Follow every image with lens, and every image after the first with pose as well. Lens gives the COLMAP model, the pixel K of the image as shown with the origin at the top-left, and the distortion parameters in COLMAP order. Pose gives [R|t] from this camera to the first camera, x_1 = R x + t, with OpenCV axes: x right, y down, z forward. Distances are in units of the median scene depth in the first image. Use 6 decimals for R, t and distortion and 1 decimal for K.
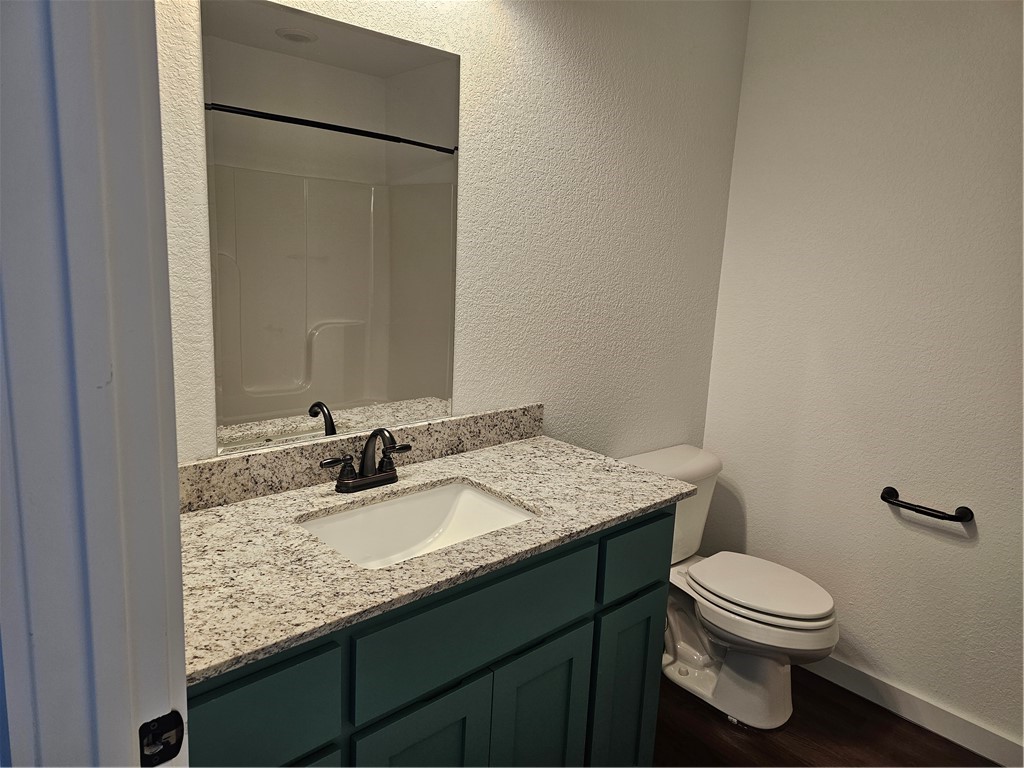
lens RADIAL K [[685.6, 0, 517.9], [0, 685.6, 383.1], [0, 0, 1]] dist [0.060350, -0.050681]
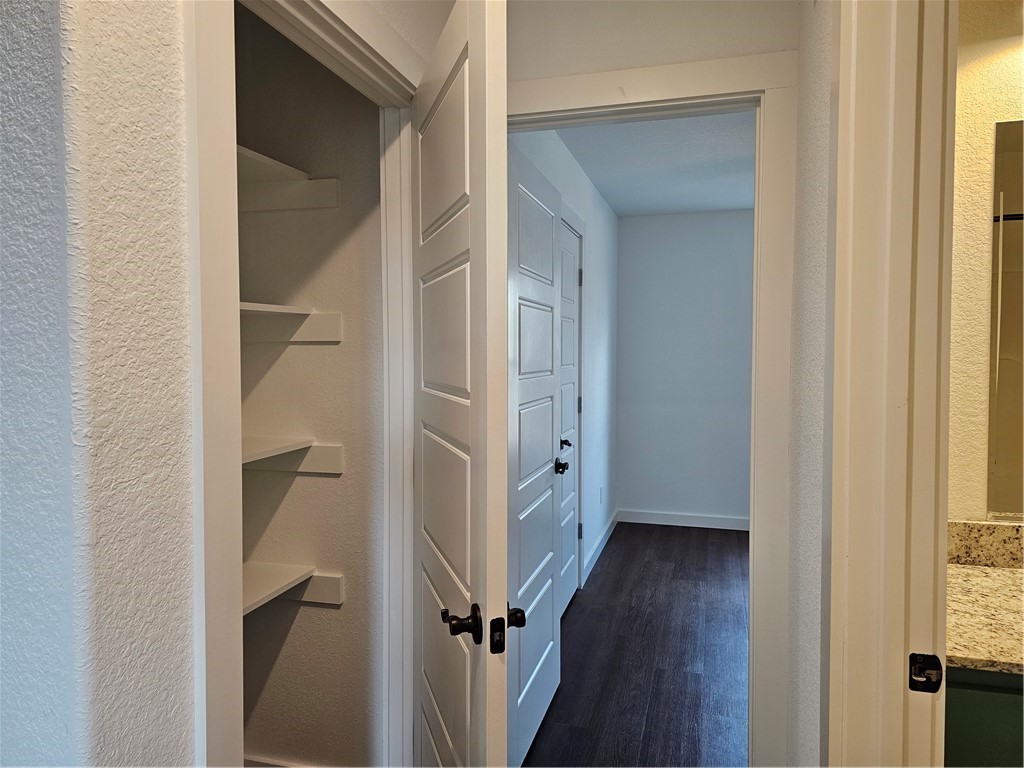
lens RADIAL K [[685.6, 0, 517.9], [0, 685.6, 383.1], [0, 0, 1]] dist [0.060350, -0.050681]
pose [[0.524470, -0.019434, -0.851207, 0.132557], [-0.128130, 0.986553, -0.101472, 0.102759], [0.841733, 0.162284, 0.514927, -0.252784]]
